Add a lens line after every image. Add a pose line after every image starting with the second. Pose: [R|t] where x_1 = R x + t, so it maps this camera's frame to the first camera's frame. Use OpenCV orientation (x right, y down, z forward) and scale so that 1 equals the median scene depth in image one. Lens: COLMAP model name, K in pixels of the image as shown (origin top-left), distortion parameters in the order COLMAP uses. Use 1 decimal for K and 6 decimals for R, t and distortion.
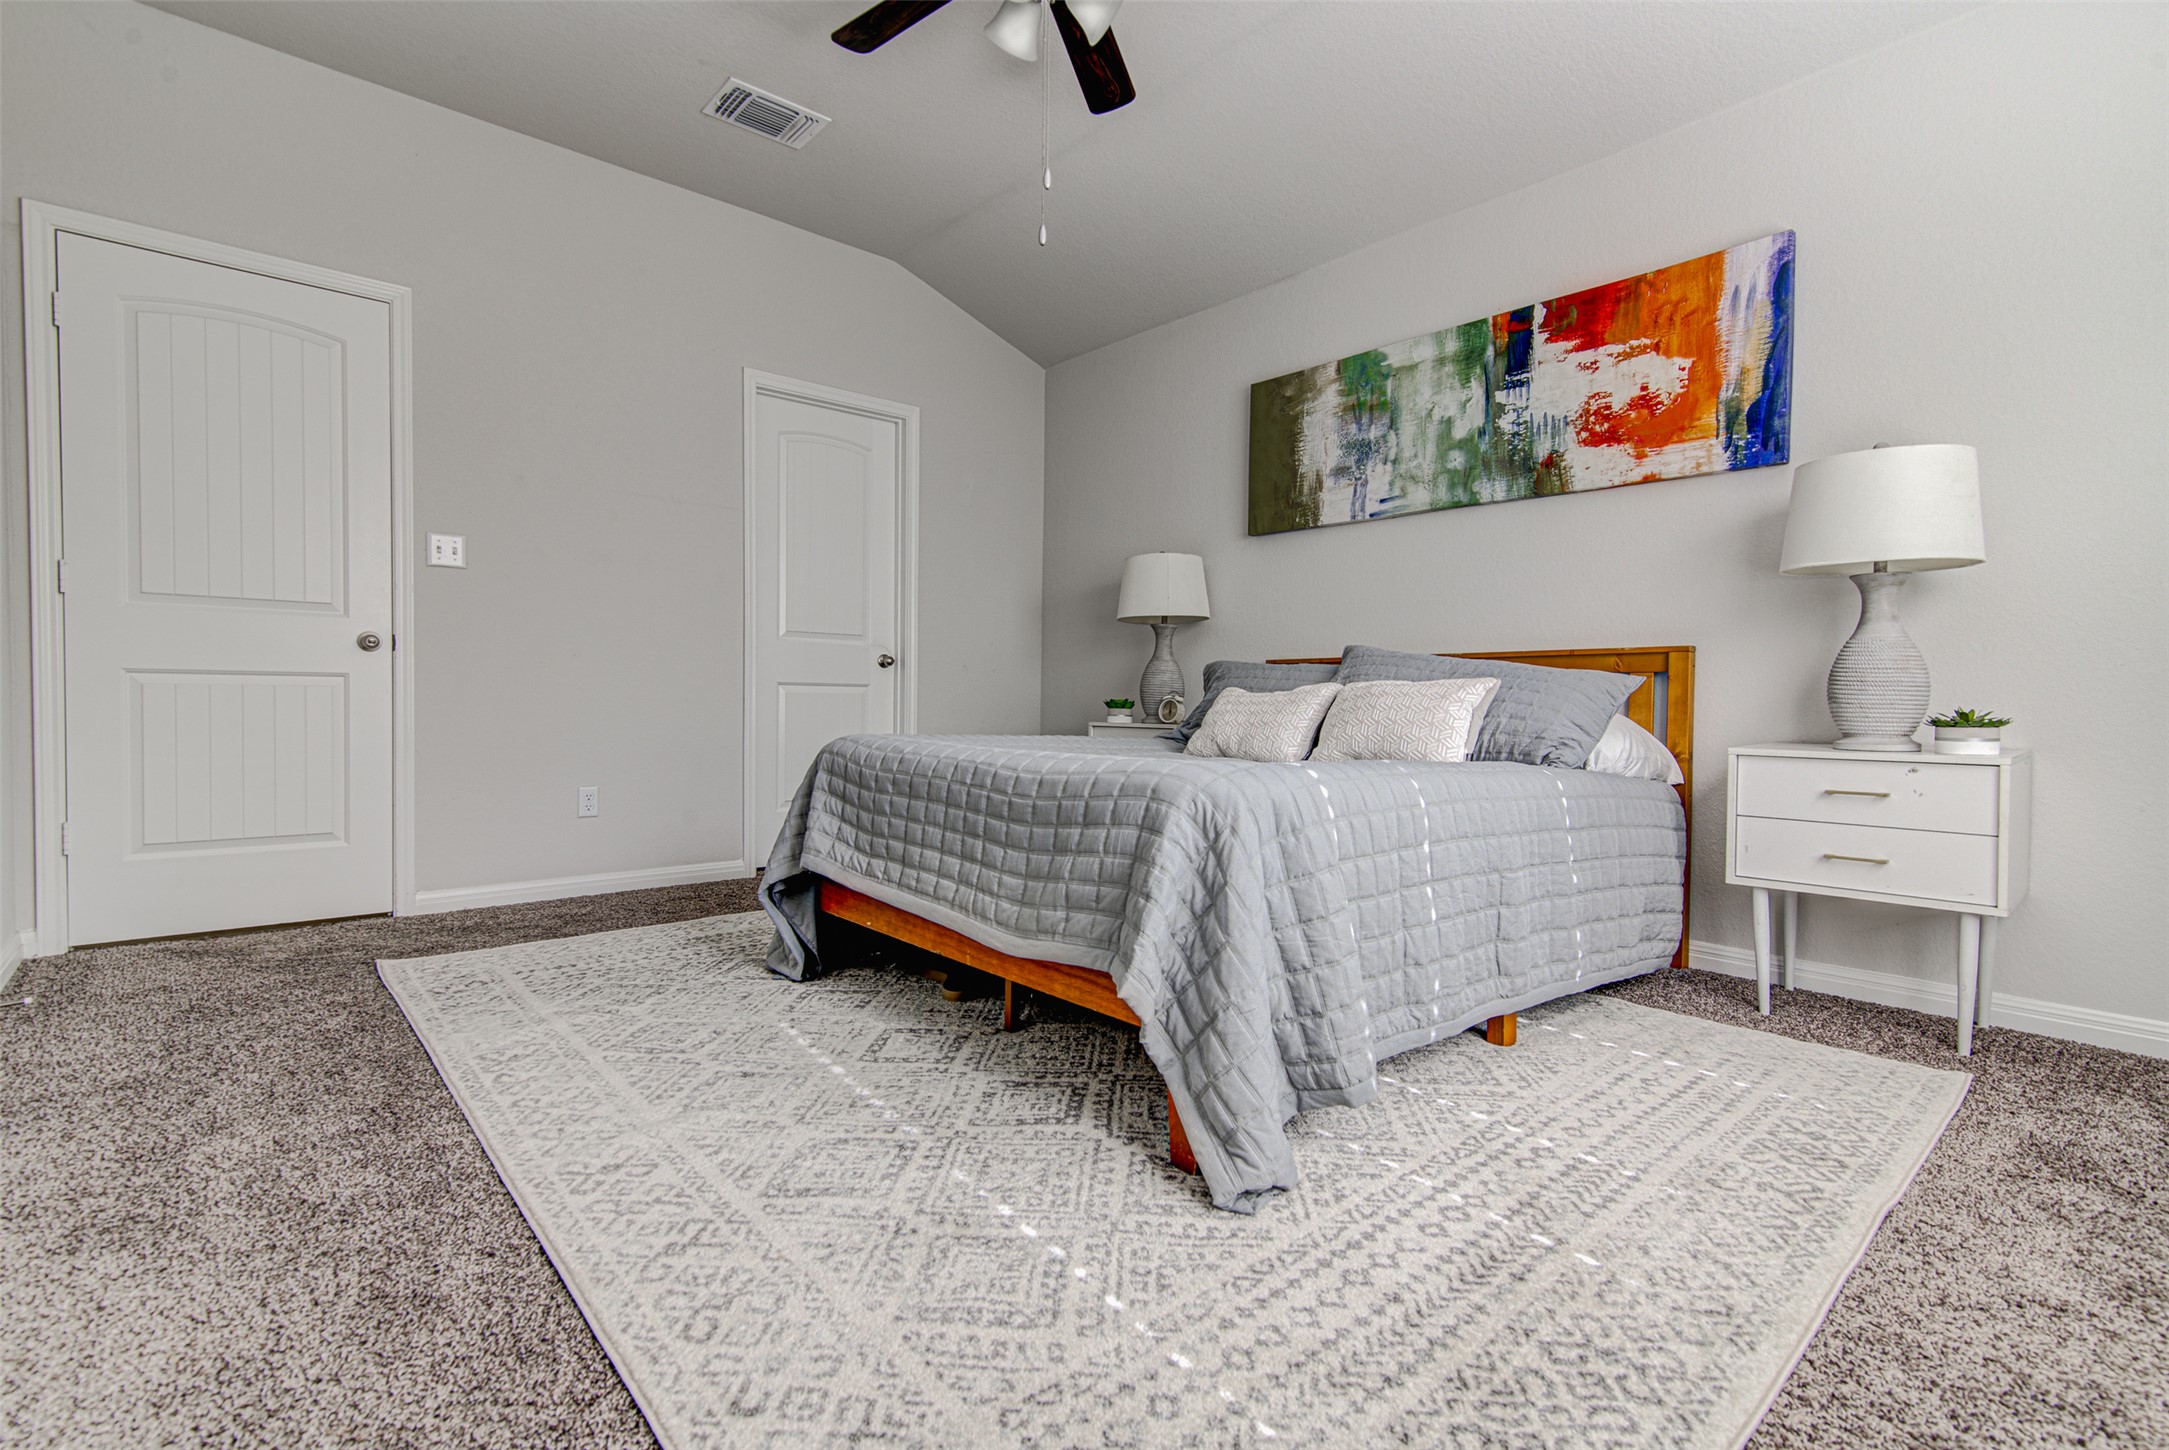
lens RADIAL K [[1009.8, 0, 1084.8], [0, 1009.8, 717.8], [0, 0, 1]] dist [0.016855, -0.000829]
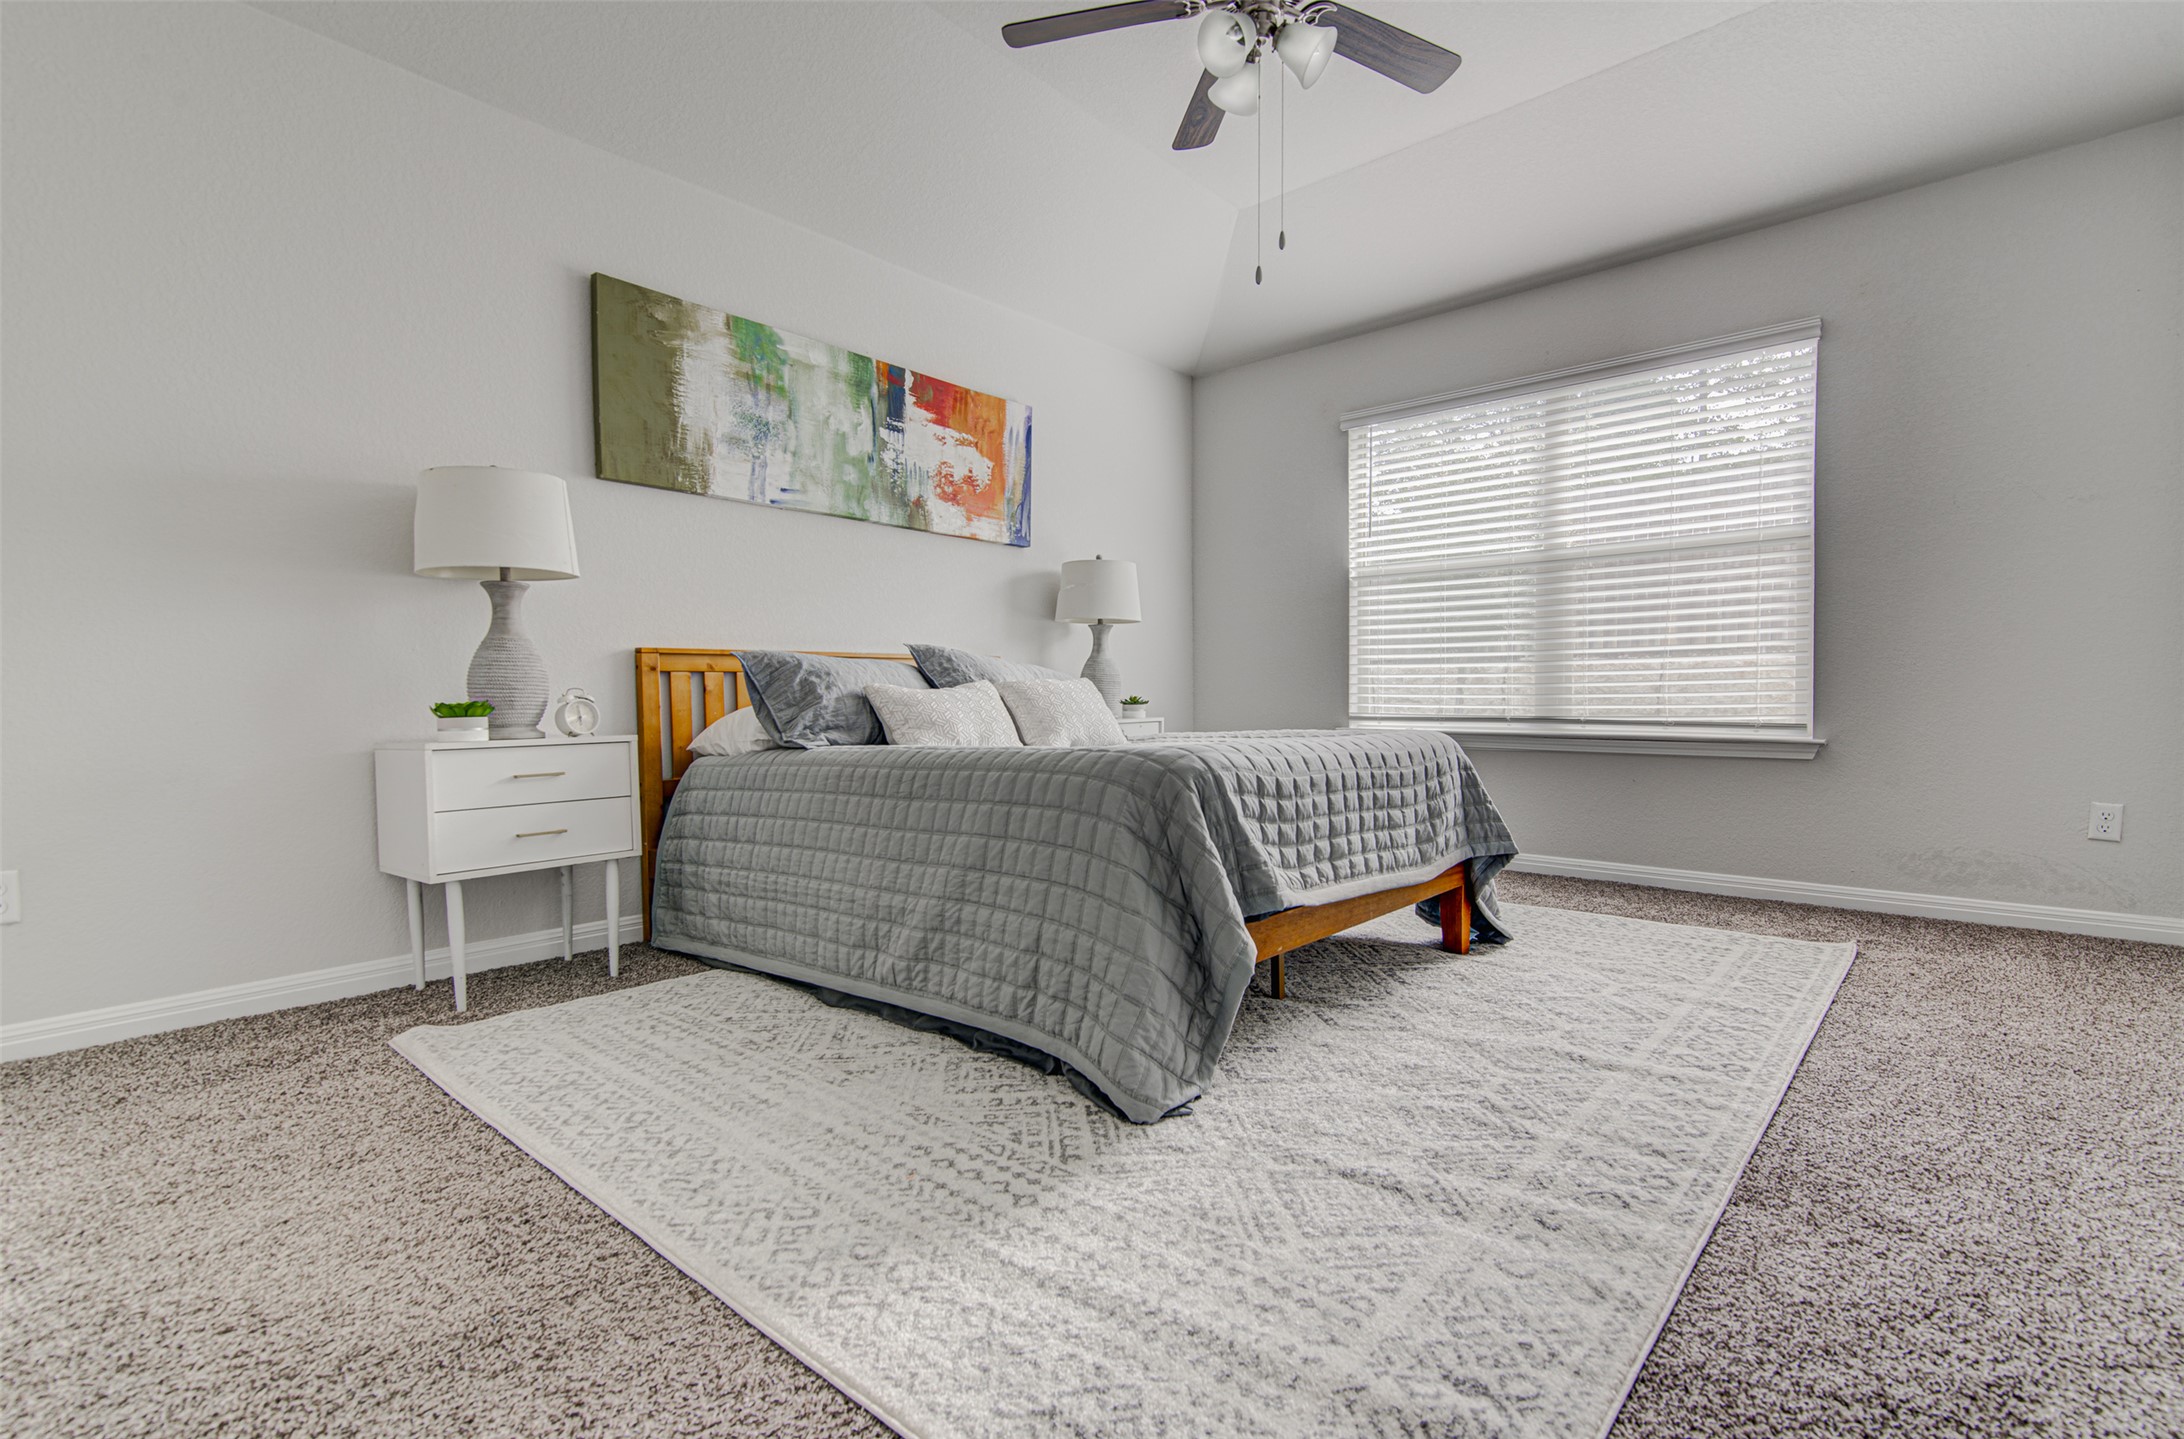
lens RADIAL K [[1016.8, 0, 1090.9], [0, 1016.8, 718.7], [0, 0, 1]] dist [0.016855, -0.000829]
pose [[-0.138129, -0.031496, 0.989913, -0.771154], [0.027302, 0.998993, 0.035595, -0.025734], [-0.990038, 0.031944, -0.137130, 0.920098]]
